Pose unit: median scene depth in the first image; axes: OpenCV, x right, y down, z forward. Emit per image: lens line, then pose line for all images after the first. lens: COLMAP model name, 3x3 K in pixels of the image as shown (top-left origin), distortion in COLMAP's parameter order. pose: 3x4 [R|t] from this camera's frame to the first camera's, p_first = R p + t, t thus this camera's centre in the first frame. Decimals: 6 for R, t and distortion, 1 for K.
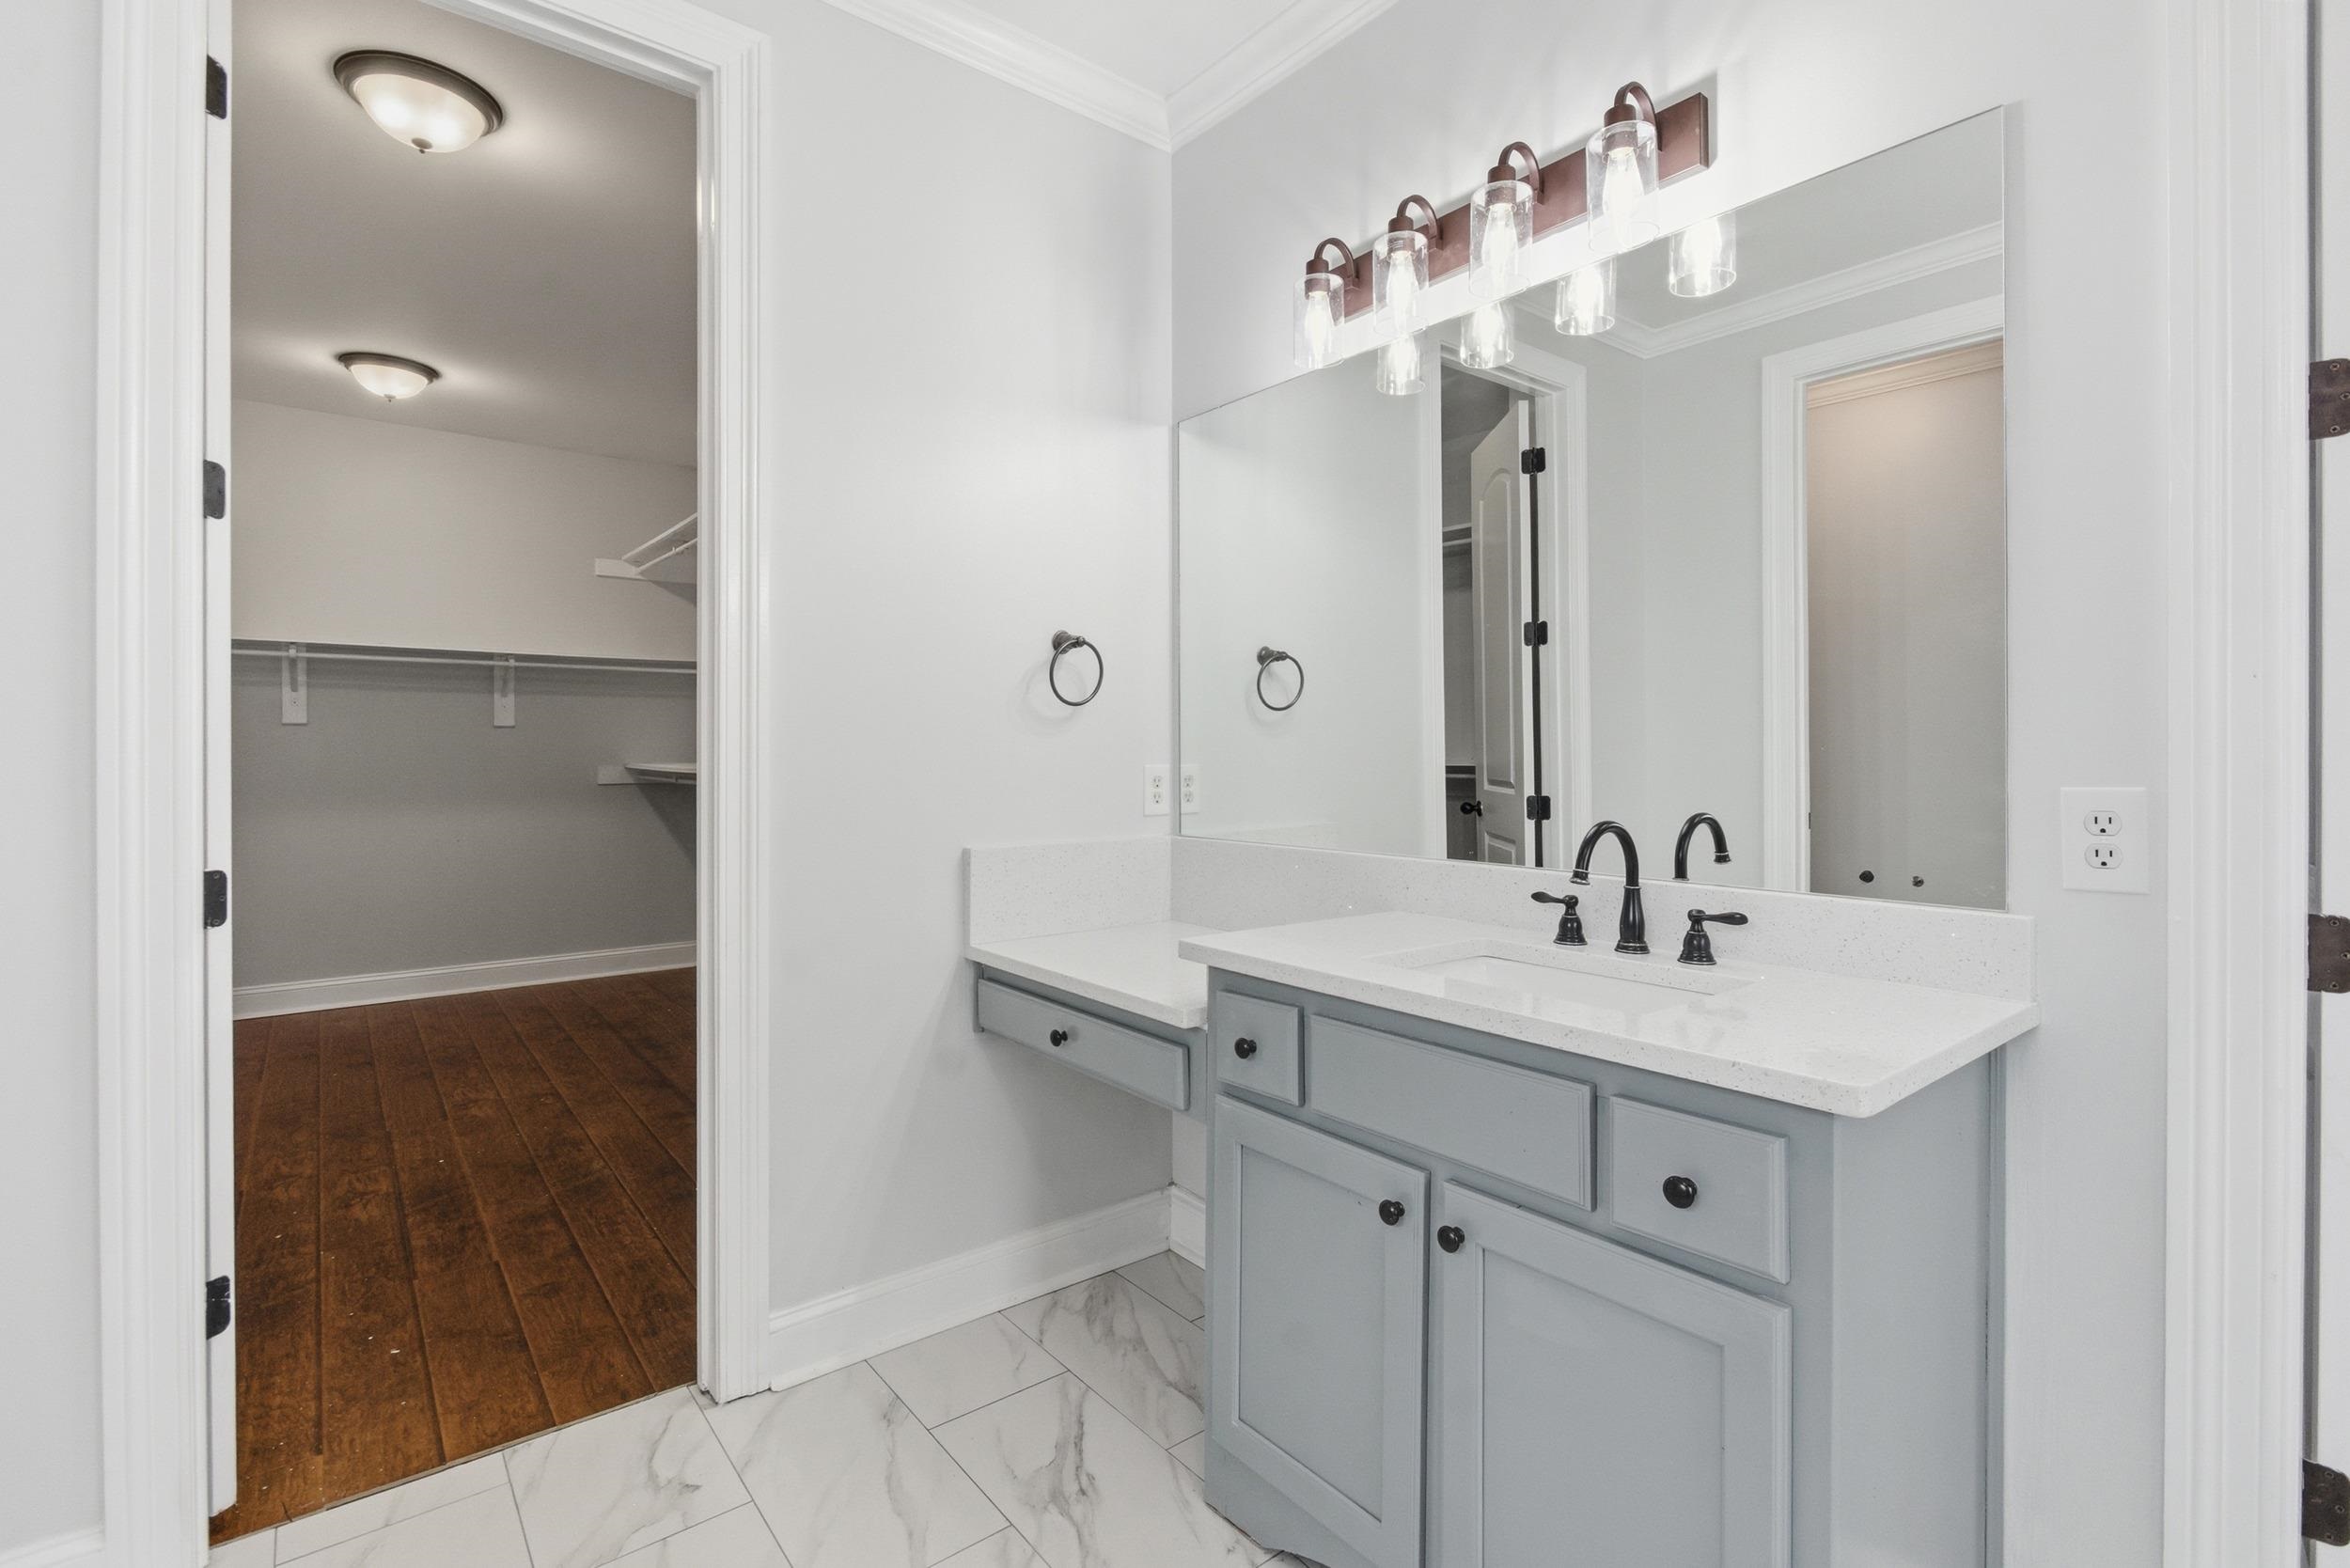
lens RADIAL K [[1065.3, 0, 1183.2], [0, 1065.3, 759.3], [0, 0, 1]] dist [0.001590, 0.000779]
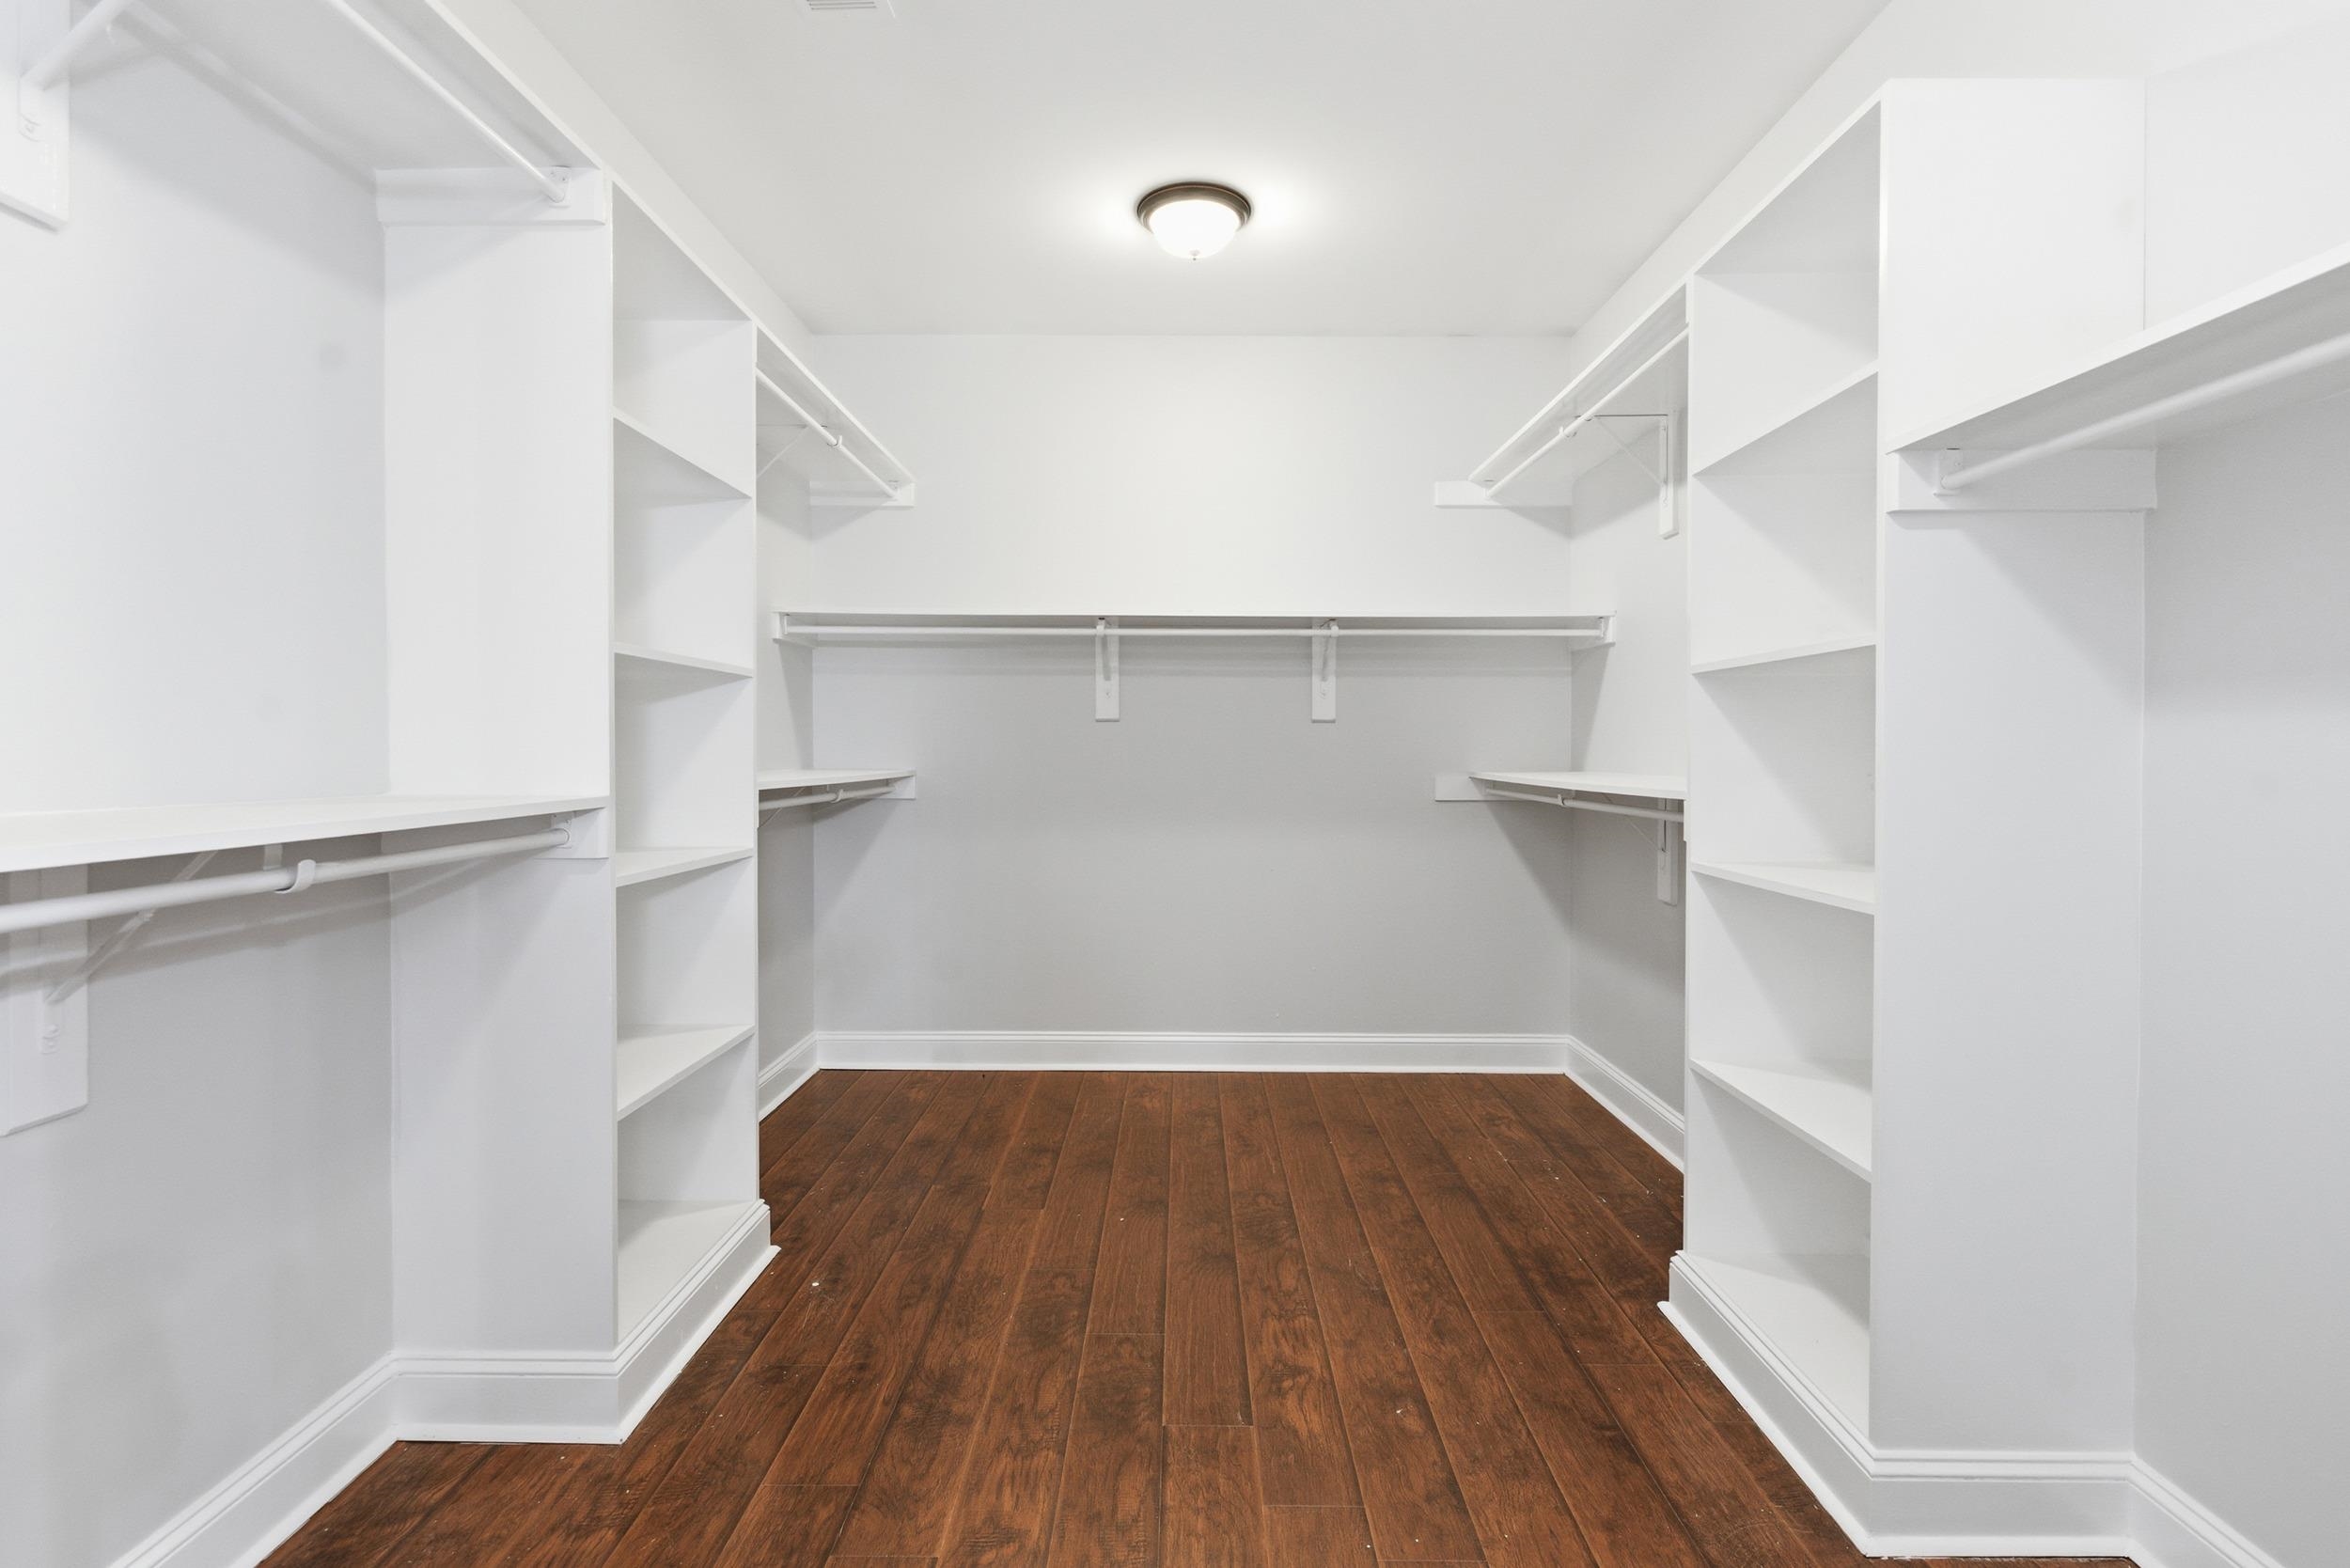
lens RADIAL K [[1065.3, 0, 1175.6], [0, 1065.3, 771.8], [0, 0, 1]] dist [0.001590, 0.000779]
pose [[0.772969, 0.011359, -0.634343, -0.268726], [-0.007021, 0.999932, 0.009350, -0.001084], [0.634406, -0.002773, 0.772995, 0.394989]]
